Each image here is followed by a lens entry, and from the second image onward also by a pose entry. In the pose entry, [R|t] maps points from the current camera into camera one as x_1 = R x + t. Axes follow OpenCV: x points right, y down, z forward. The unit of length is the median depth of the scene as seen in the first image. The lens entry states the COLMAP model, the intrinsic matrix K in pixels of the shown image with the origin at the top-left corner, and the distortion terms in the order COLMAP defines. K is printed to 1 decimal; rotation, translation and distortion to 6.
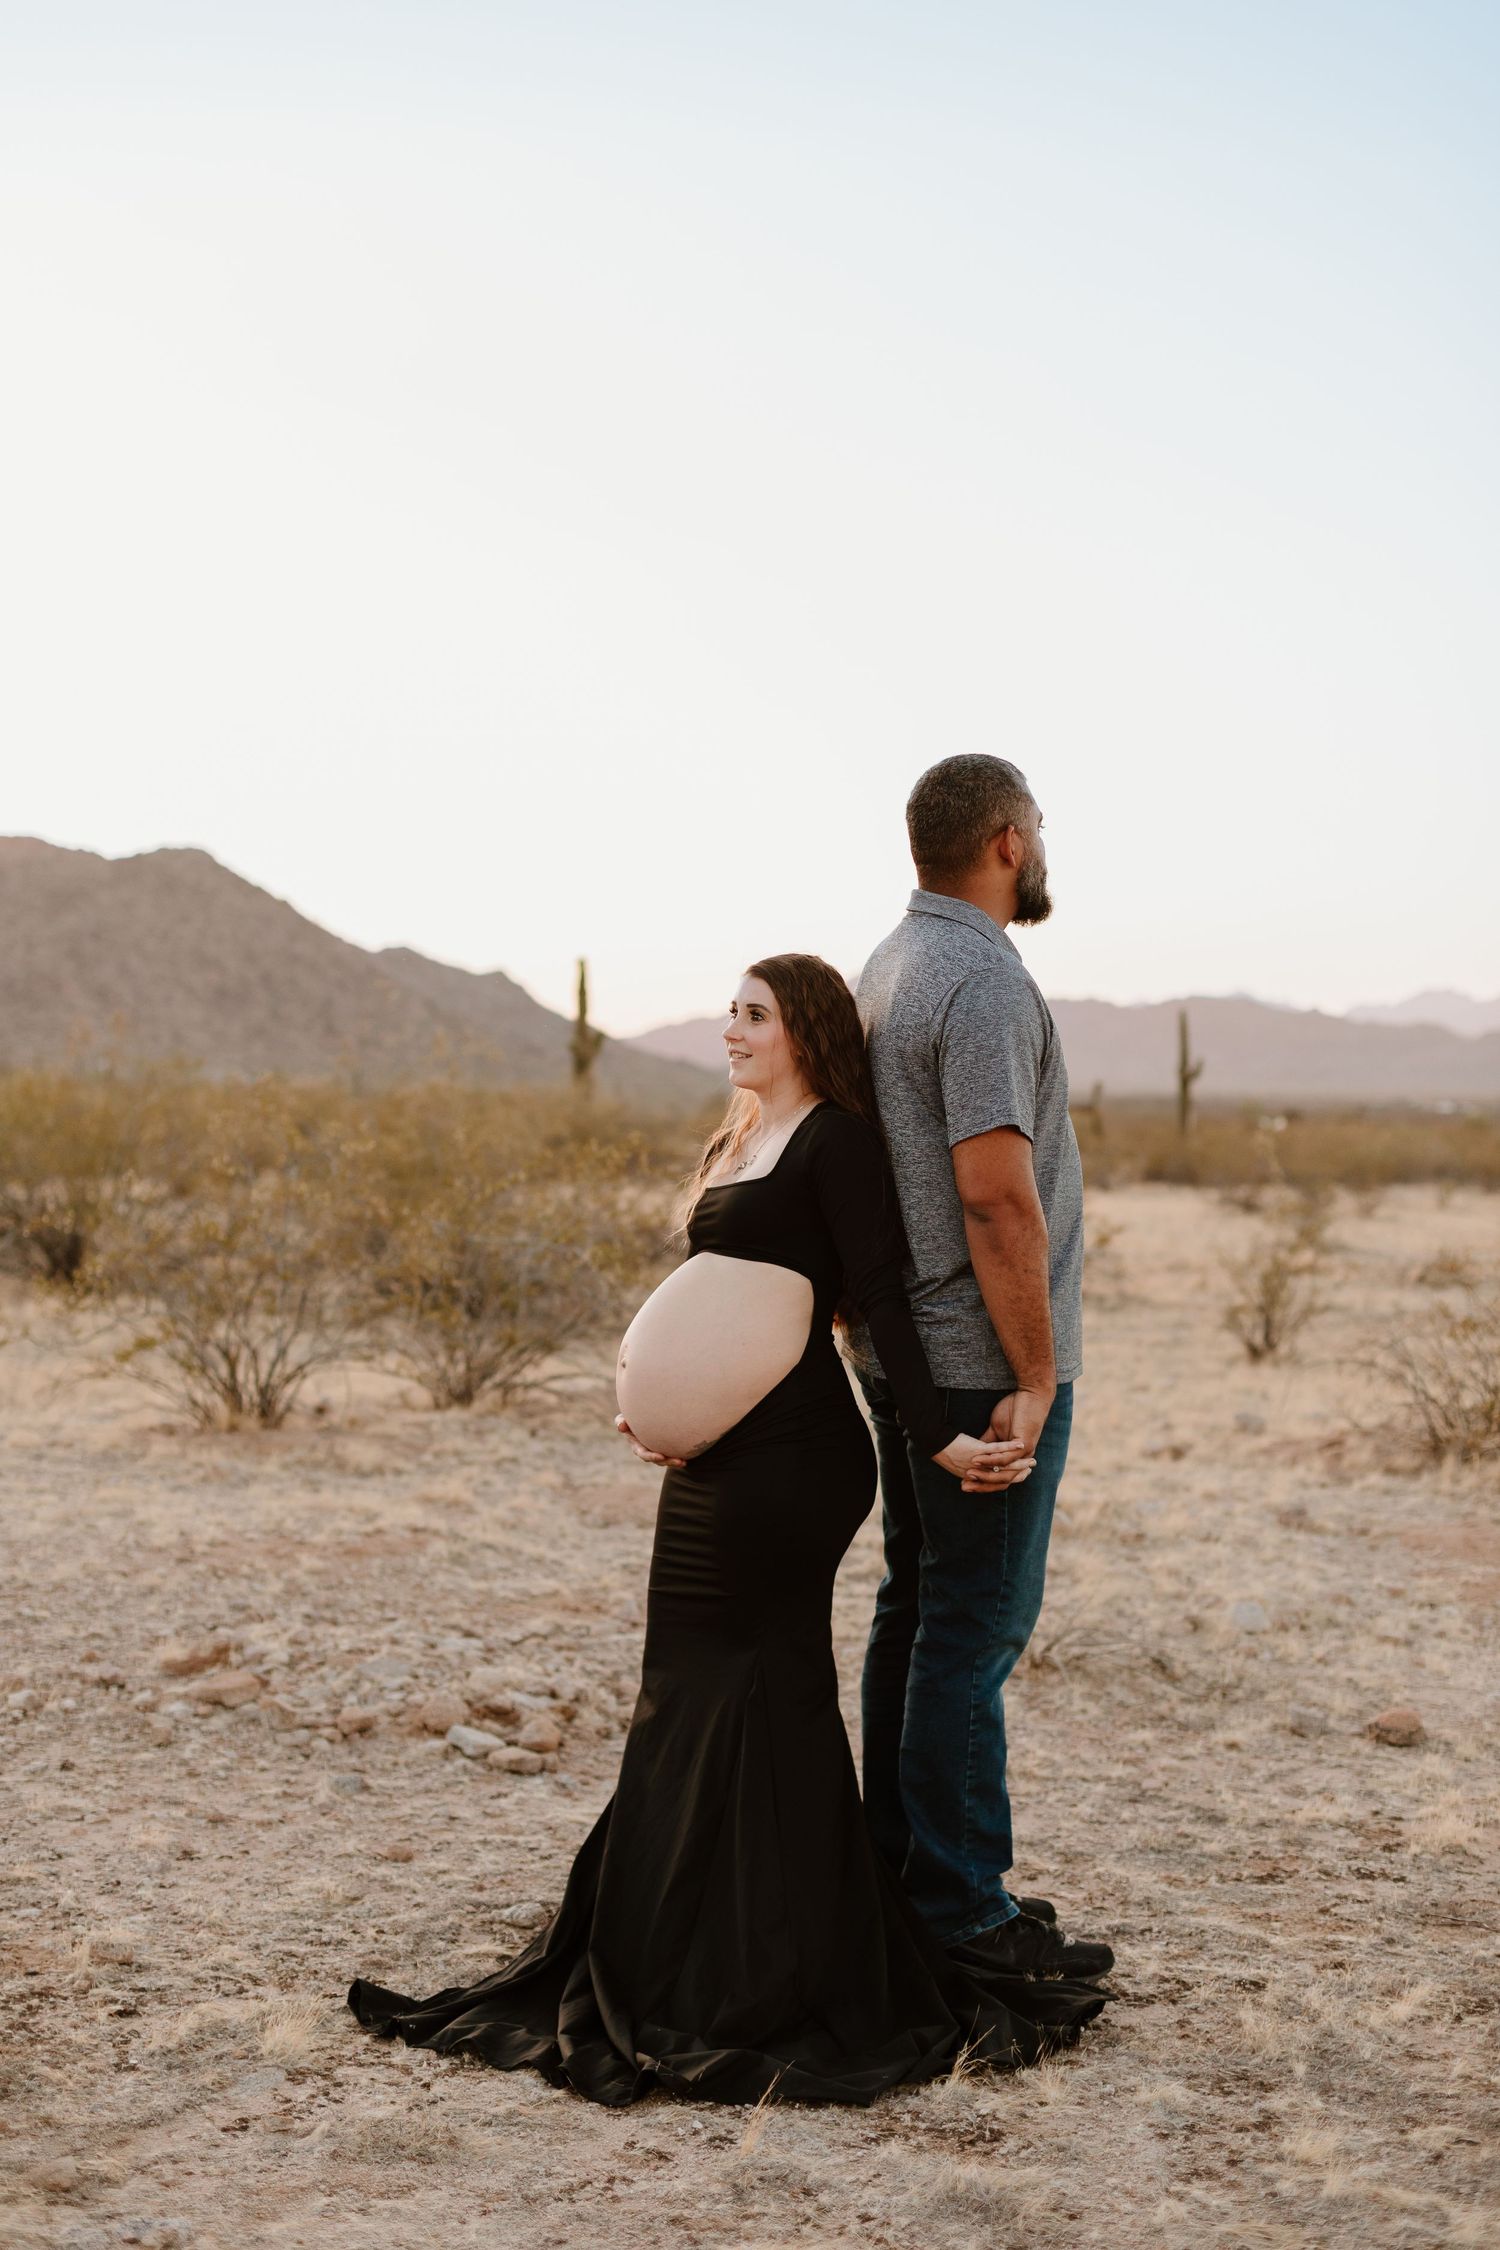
lens RADIAL K [[3224.3, 0, 750.0], [0, 3224.3, 1125.0], [0, 0, 1]] dist [-0.012294, -0.012558]
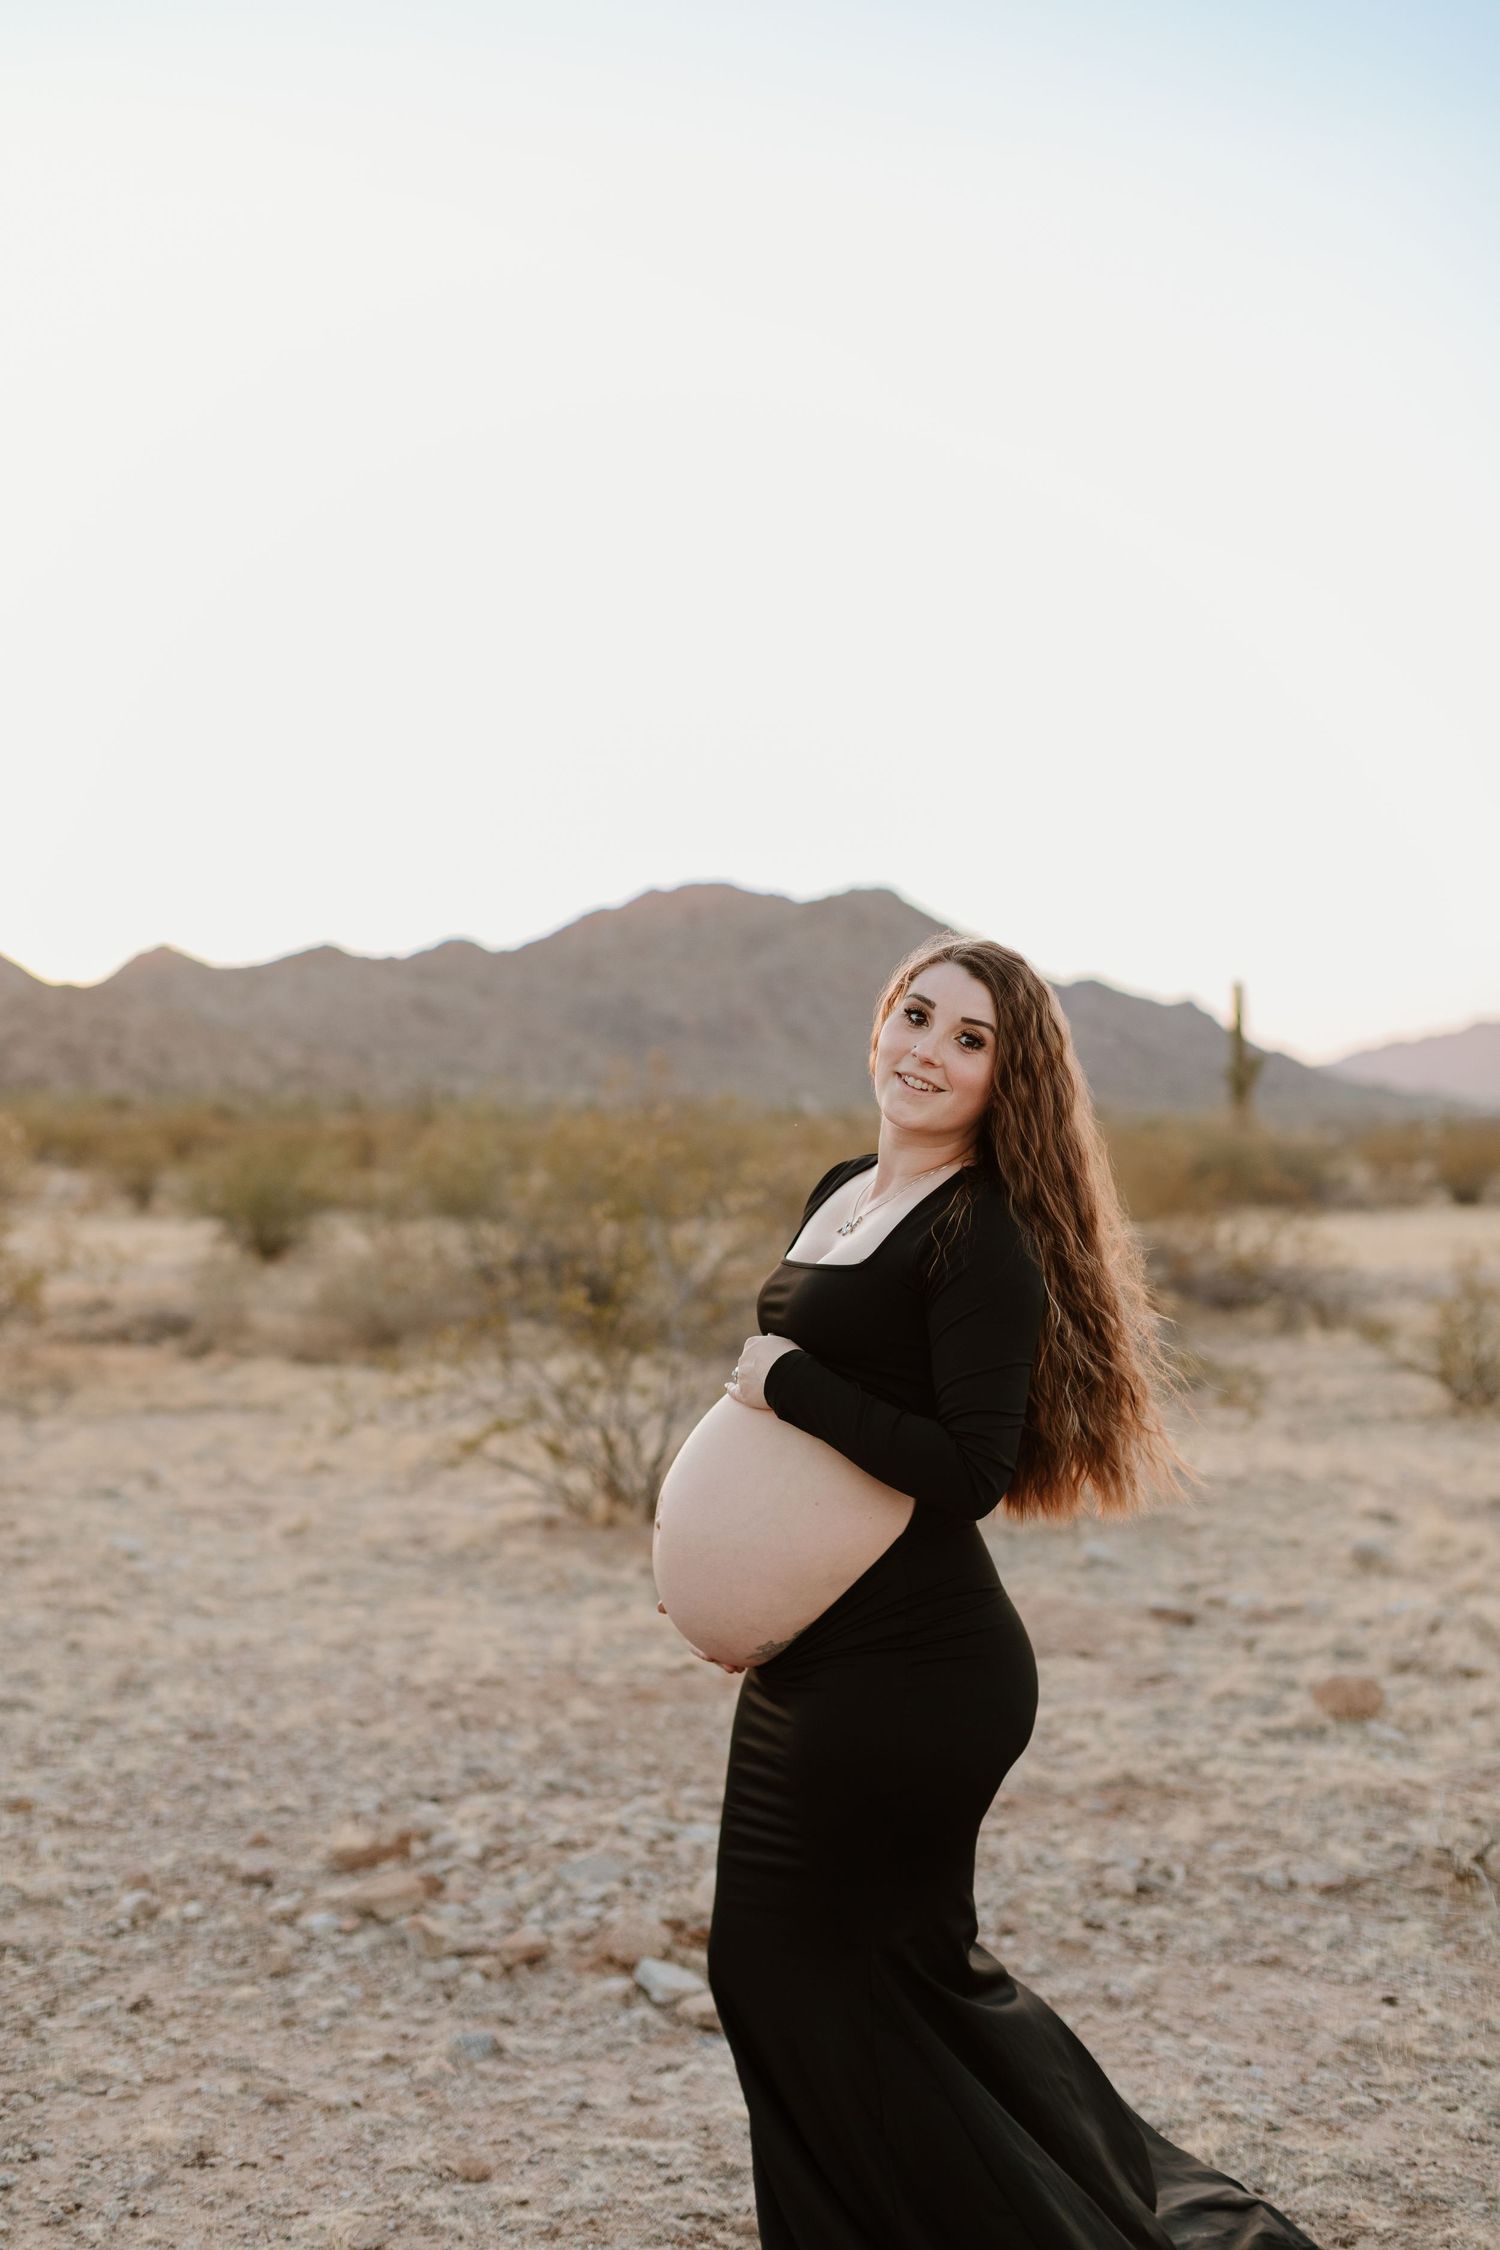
lens RADIAL K [[3173.2, 0, 750.0], [0, 3173.2, 1125.0], [0, 0, 1]] dist [0.022818, -0.140208]
pose [[0.975384, -0.020728, -0.219537, 0.101942], [0.018683, 0.999761, -0.011385, -0.004779], [0.219721, 0.007003, 0.975538, 0.252921]]
